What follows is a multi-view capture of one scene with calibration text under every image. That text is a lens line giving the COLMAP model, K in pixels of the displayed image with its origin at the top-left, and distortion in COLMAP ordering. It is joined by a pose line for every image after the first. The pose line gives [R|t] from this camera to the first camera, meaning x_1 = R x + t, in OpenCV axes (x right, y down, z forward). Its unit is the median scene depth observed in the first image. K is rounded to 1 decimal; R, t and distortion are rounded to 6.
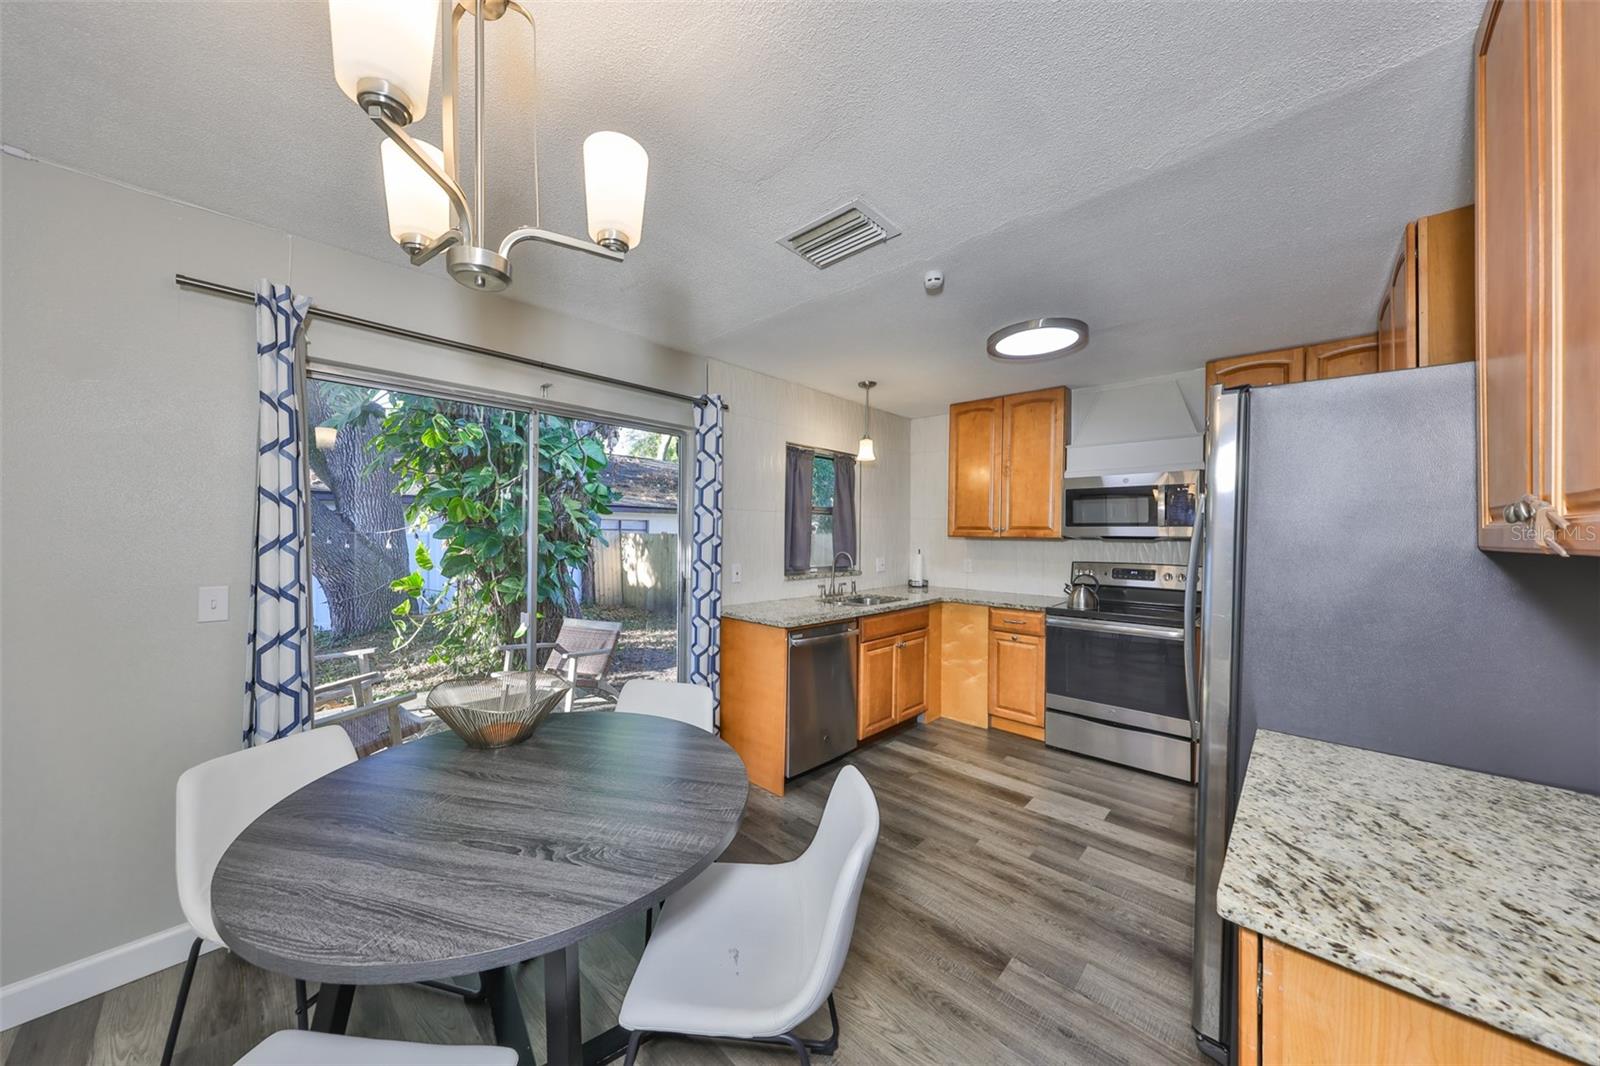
lens RADIAL K [[528.7, 0, 768.3], [0, 528.7, 532.0], [0, 0, 1]] dist [0.001385, -0.000077]
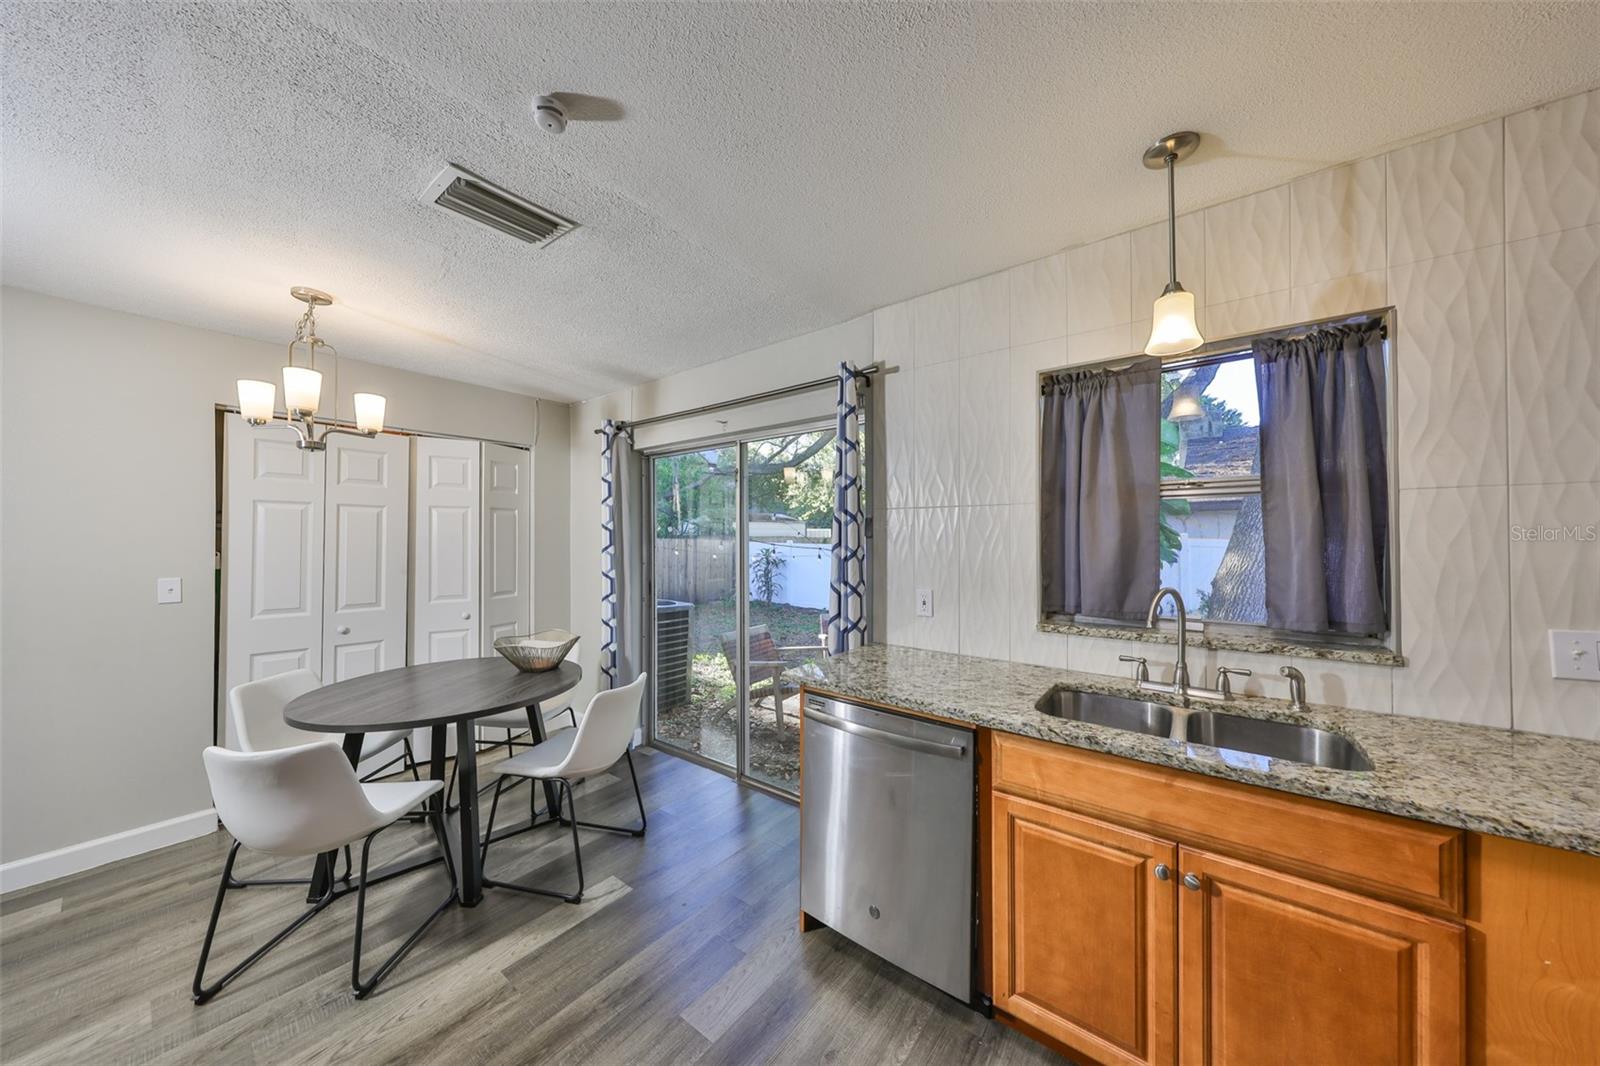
lens RADIAL K [[525.7, 0, 808.9], [0, 525.7, 537.3], [0, 0, 1]] dist [0.000014, -0.000037]
pose [[0.129161, -0.013942, -0.991526, 0.638313], [0.004925, 0.999898, -0.013418, 0.003601], [0.991611, -0.003150, 0.129217, 0.838615]]
